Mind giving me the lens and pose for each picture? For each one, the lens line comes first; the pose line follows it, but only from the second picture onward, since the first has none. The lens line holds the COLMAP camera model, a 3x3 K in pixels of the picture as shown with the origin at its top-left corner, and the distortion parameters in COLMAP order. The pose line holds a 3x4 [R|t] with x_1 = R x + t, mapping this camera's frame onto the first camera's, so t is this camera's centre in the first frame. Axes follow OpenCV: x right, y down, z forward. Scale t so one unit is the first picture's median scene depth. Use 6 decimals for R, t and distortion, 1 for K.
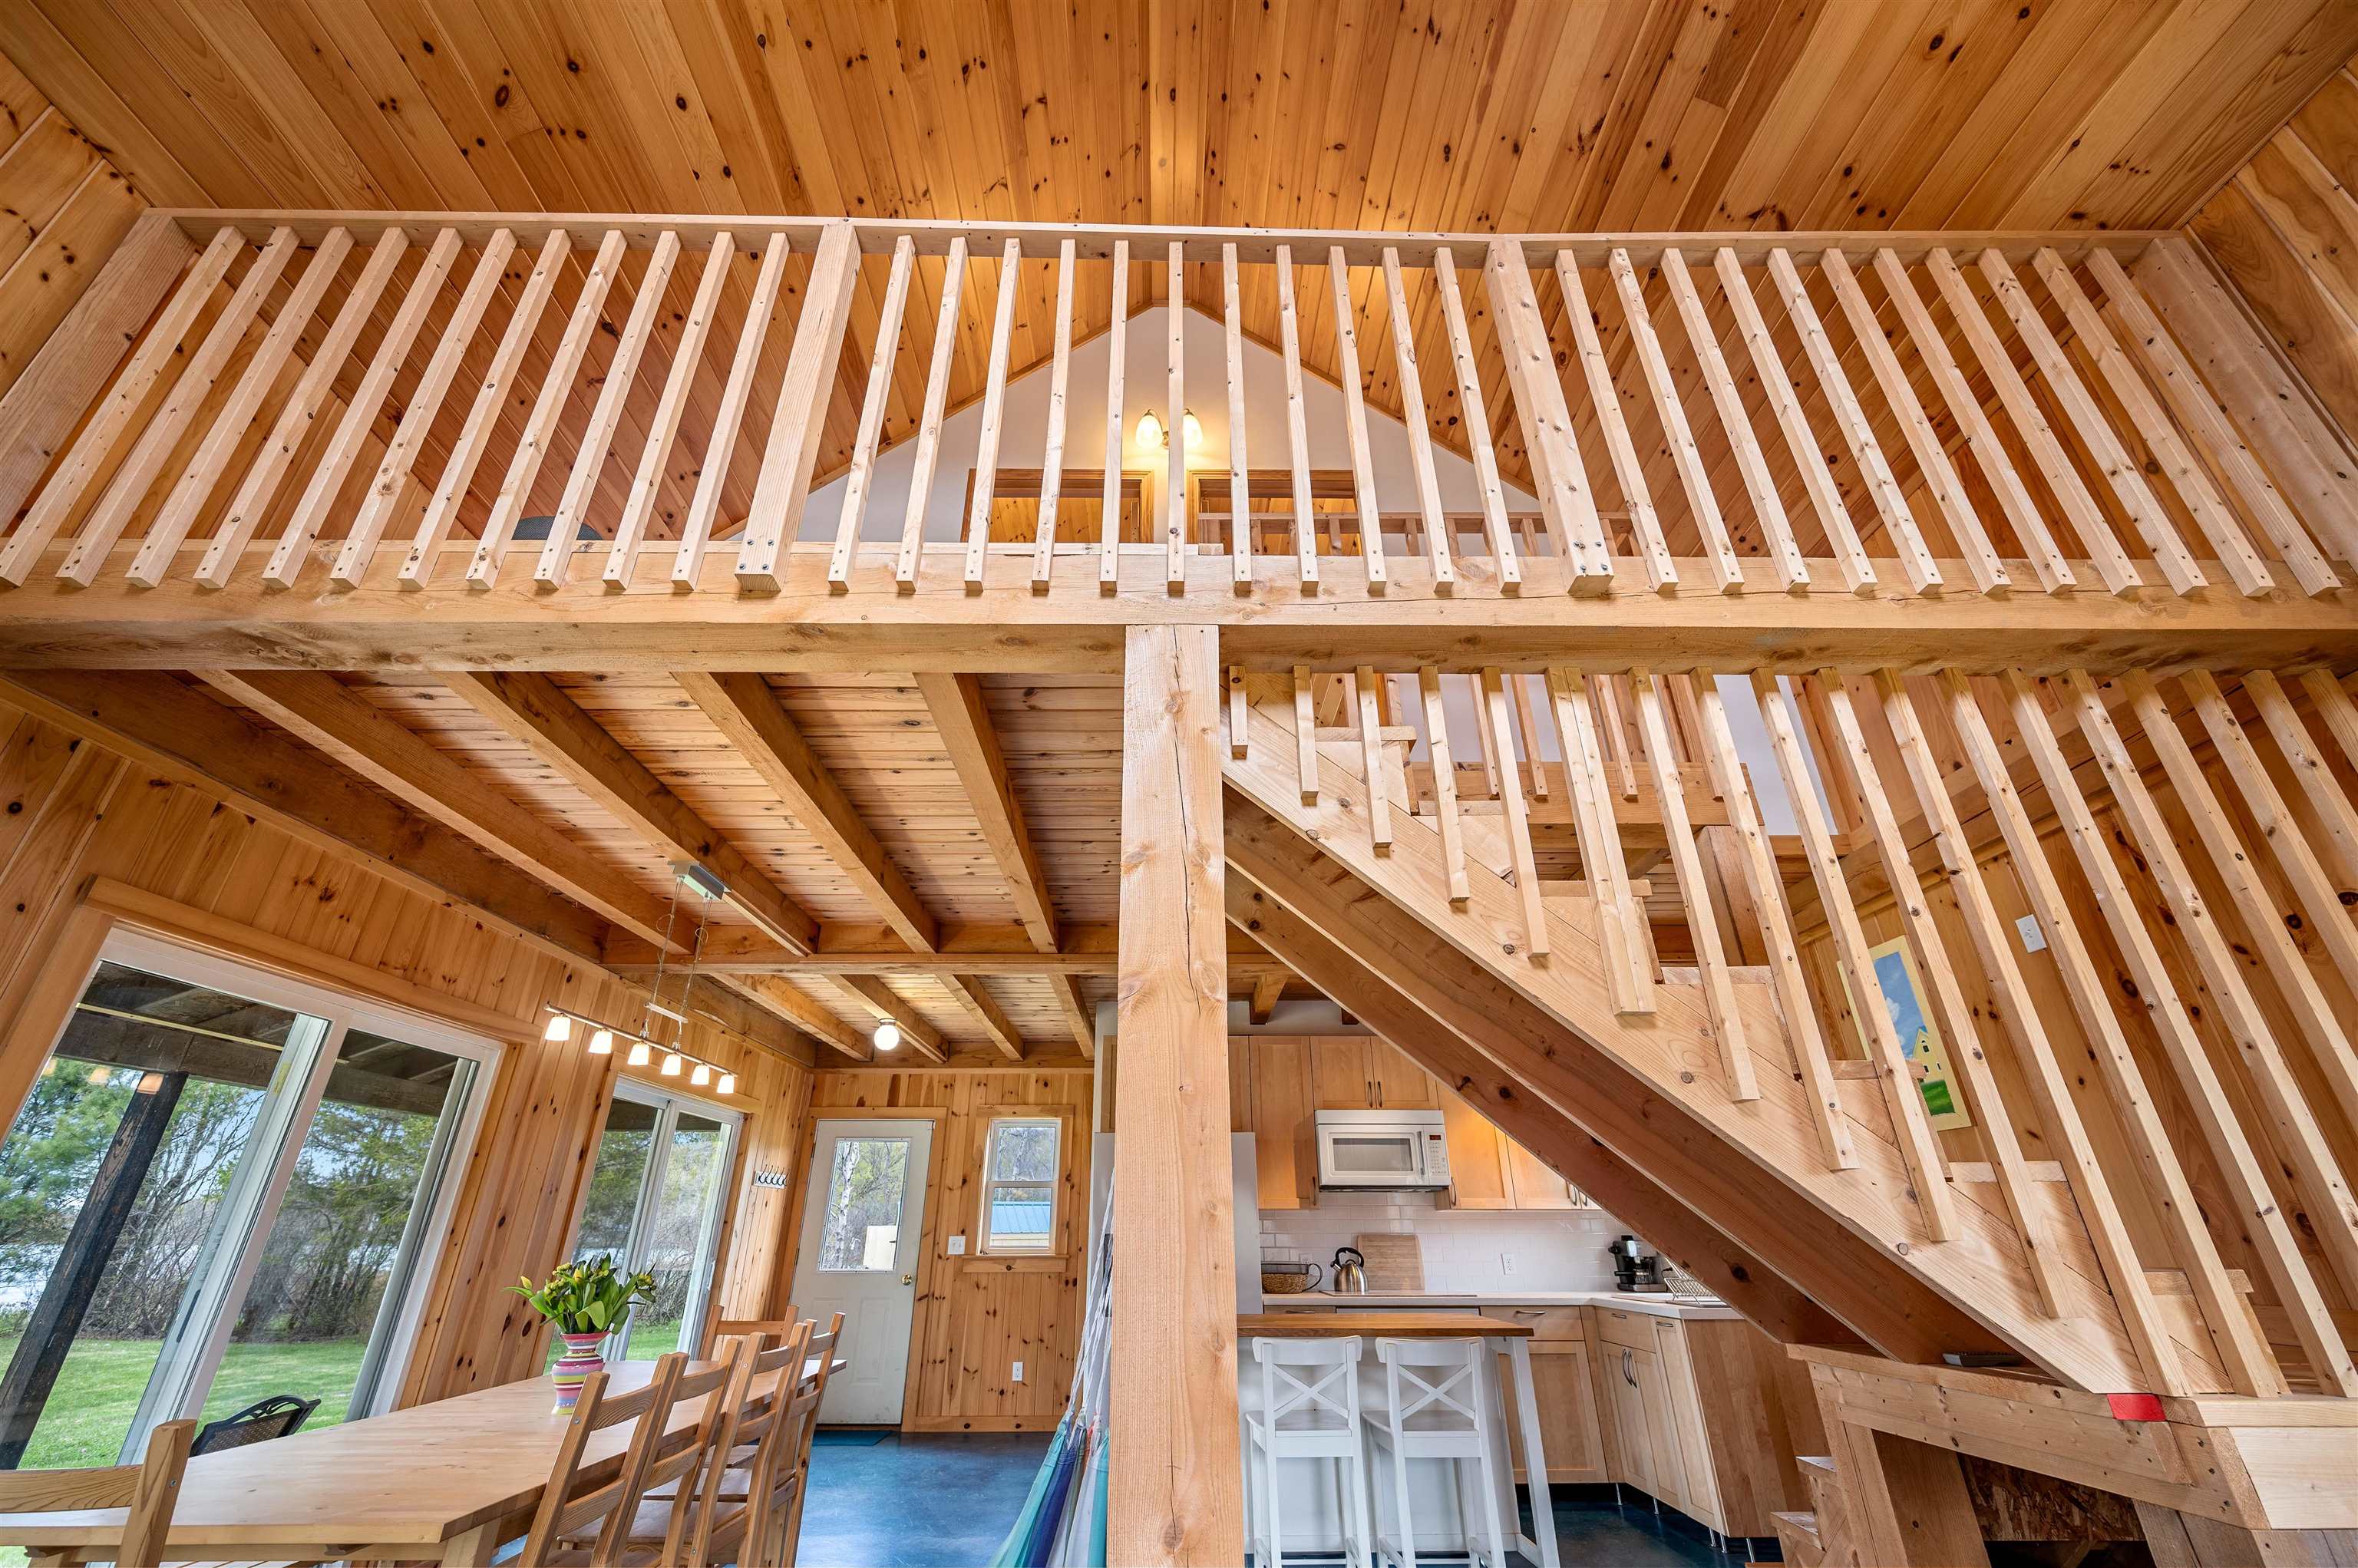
lens RADIAL K [[920.9, 0, 1168.3], [0, 920.9, 785.7], [0, 0, 1]] dist [-0.002499, 0.000088]
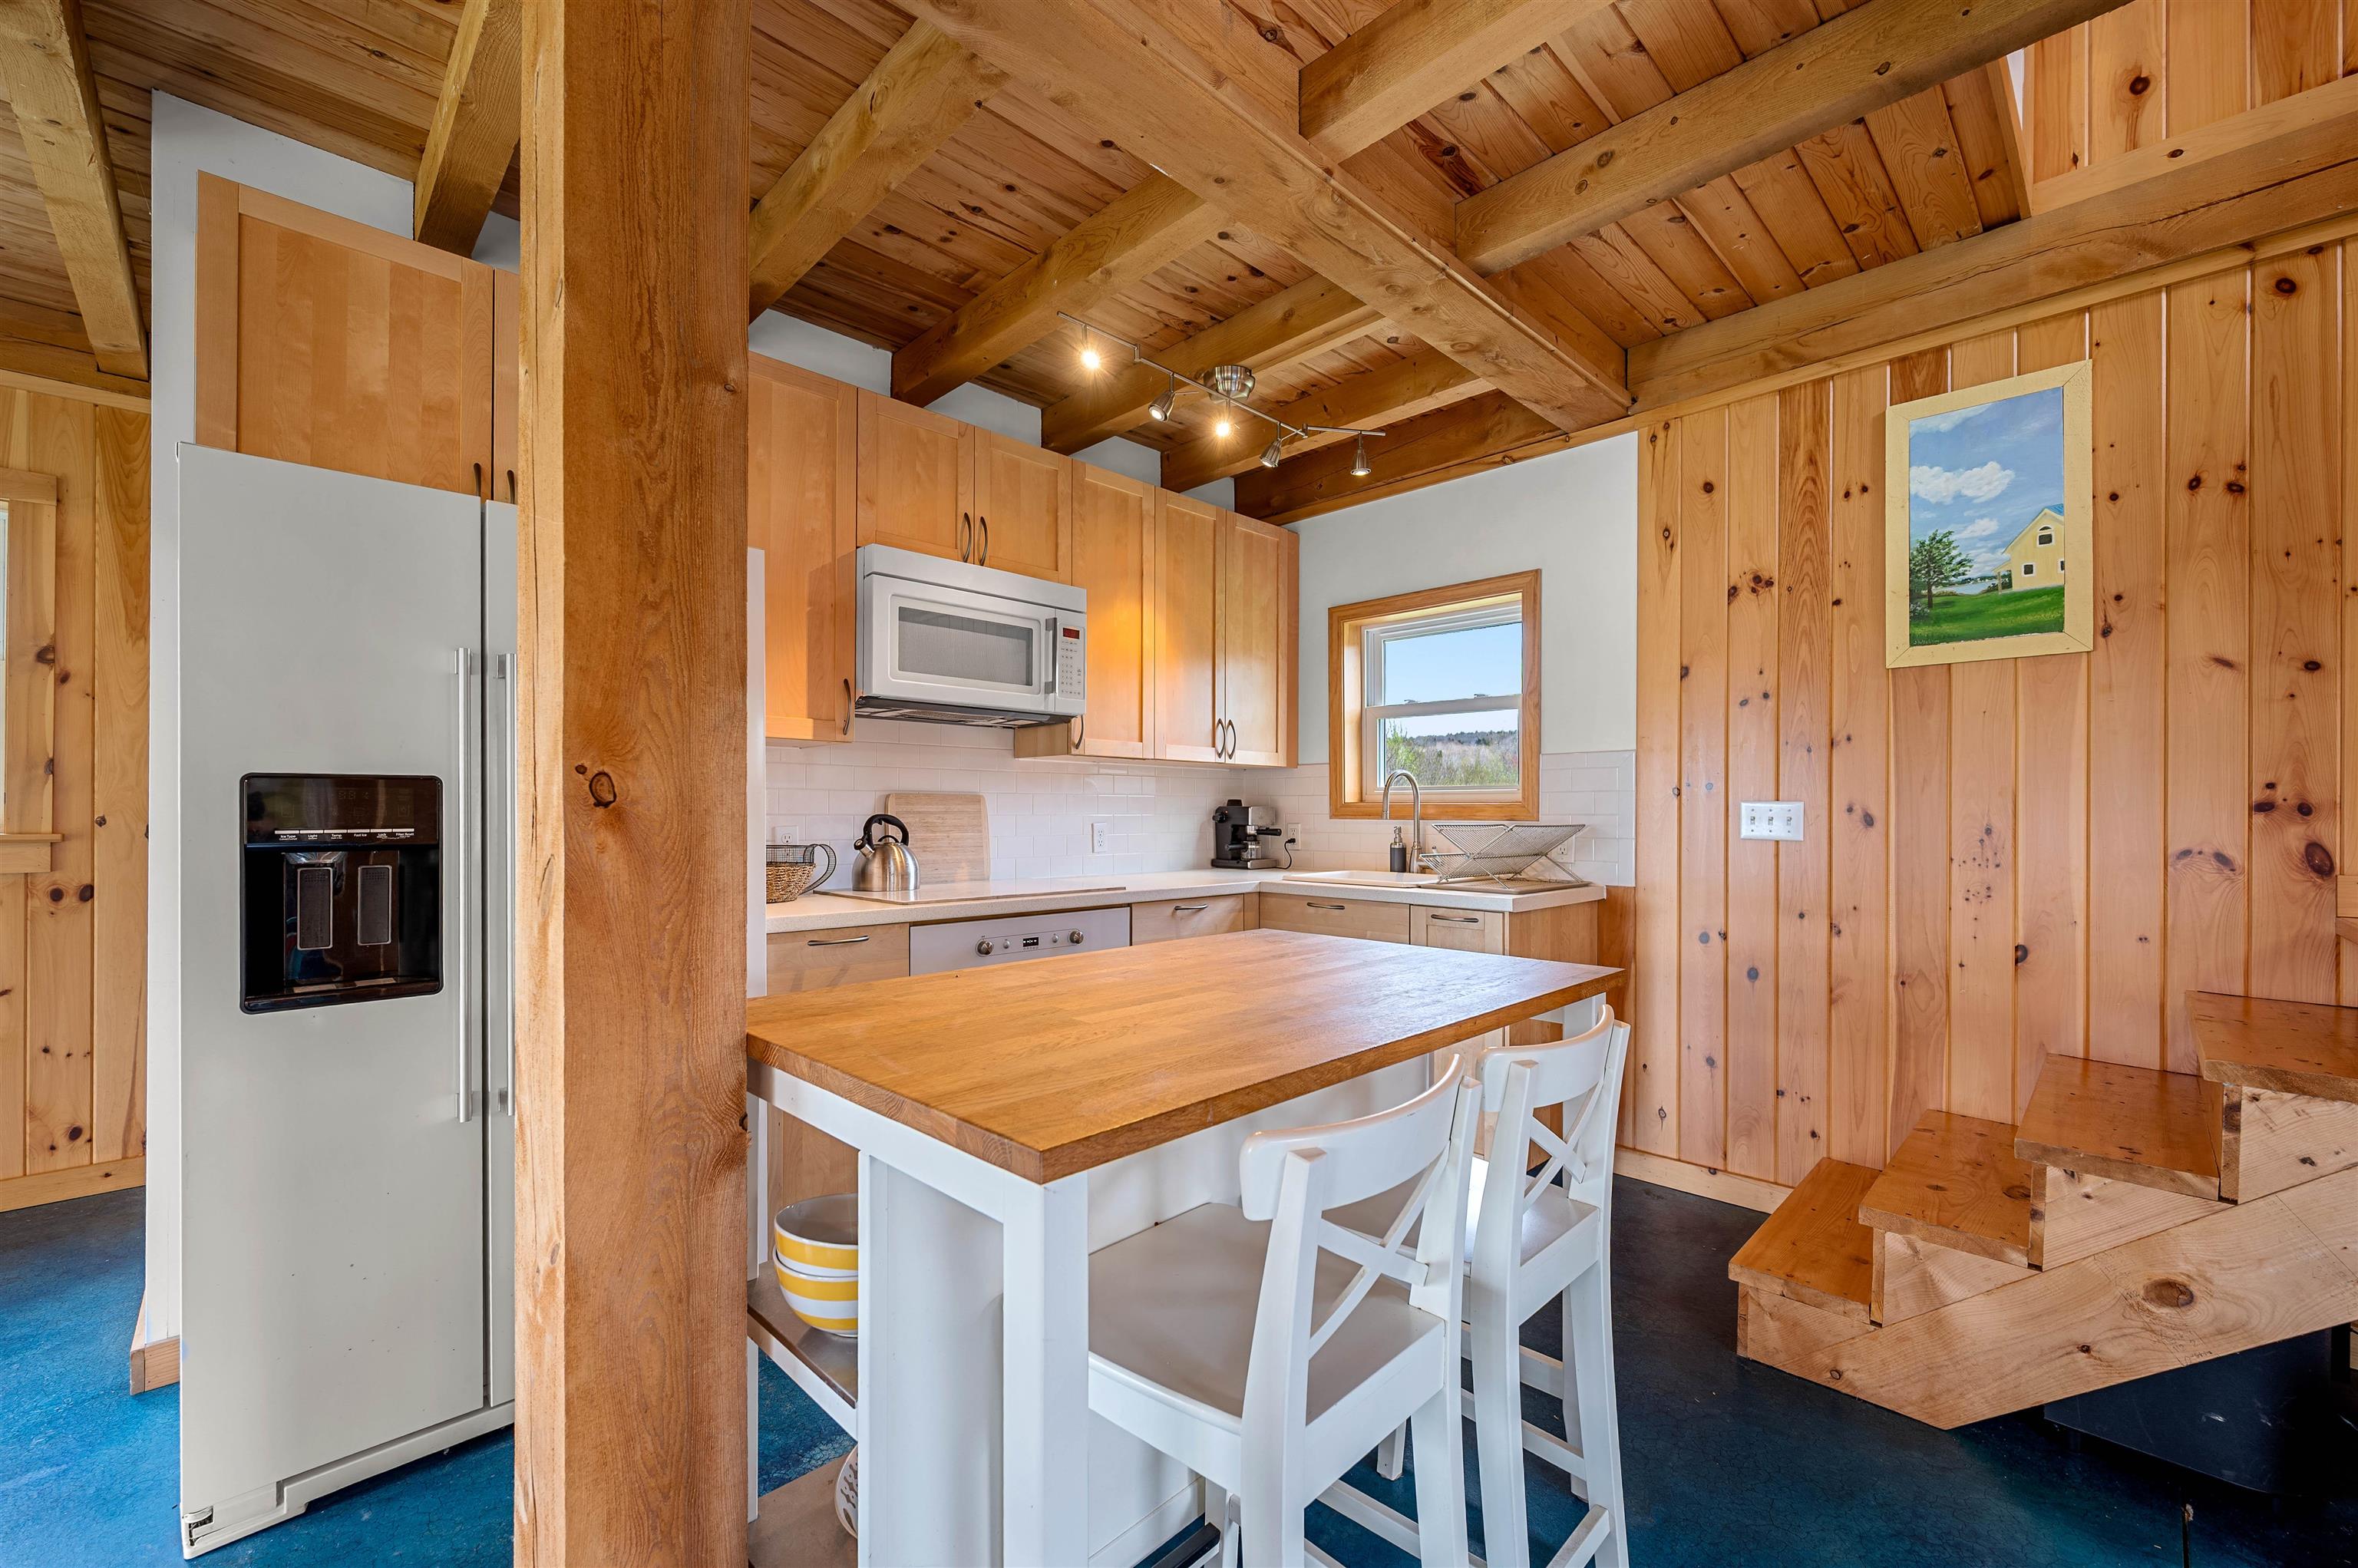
lens RADIAL K [[961.6, 0, 1169.8], [0, 961.6, 808.3], [0, 0, 1]] dist [0.000337, -0.000061]
pose [[0.723739, 0.004909, 0.690056, -0.098819], [-0.307679, 0.897374, 0.316313, 0.456459], [-0.617686, -0.441244, 0.650975, 0.903299]]
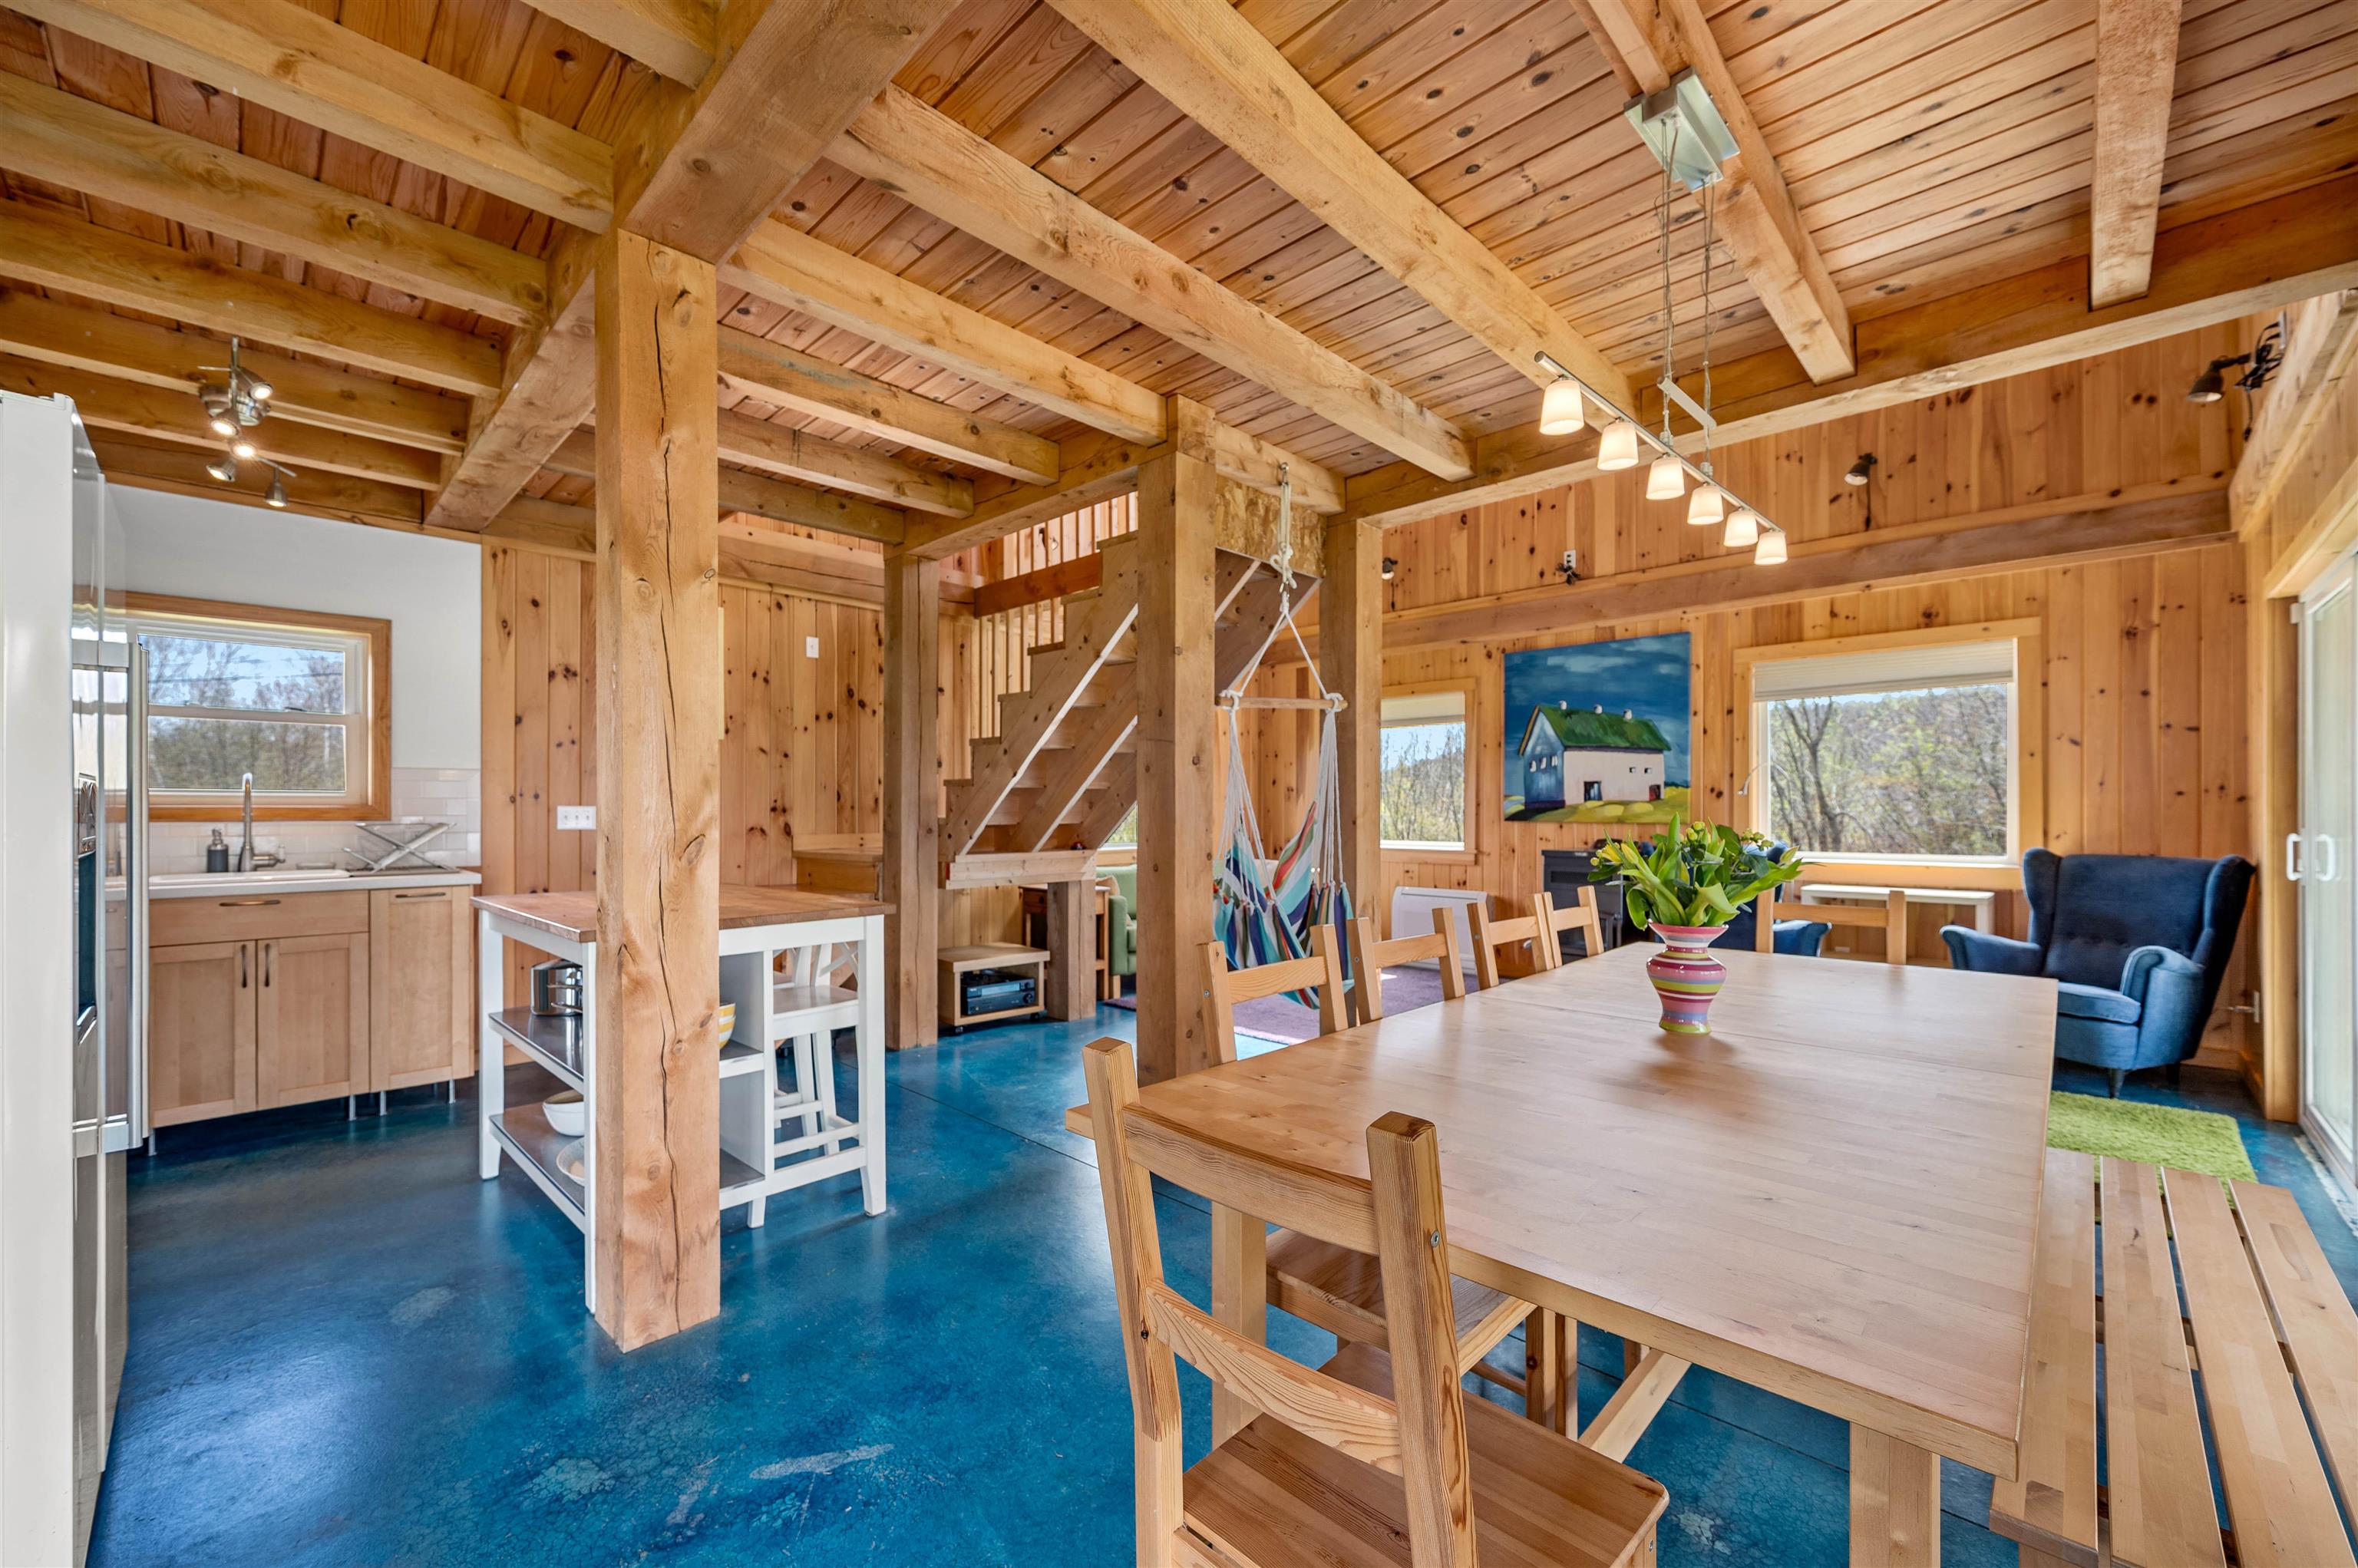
lens RADIAL K [[943.3, 0, 1176.8], [0, 943.3, 801.0], [0, 0, 1]] dist [-0.002097, -0.000267]
pose [[-0.710835, 0.004778, 0.703342, -0.735548], [-0.310418, 0.895189, -0.319807, 0.721903], [-0.631153, -0.445660, -0.634849, 1.464482]]
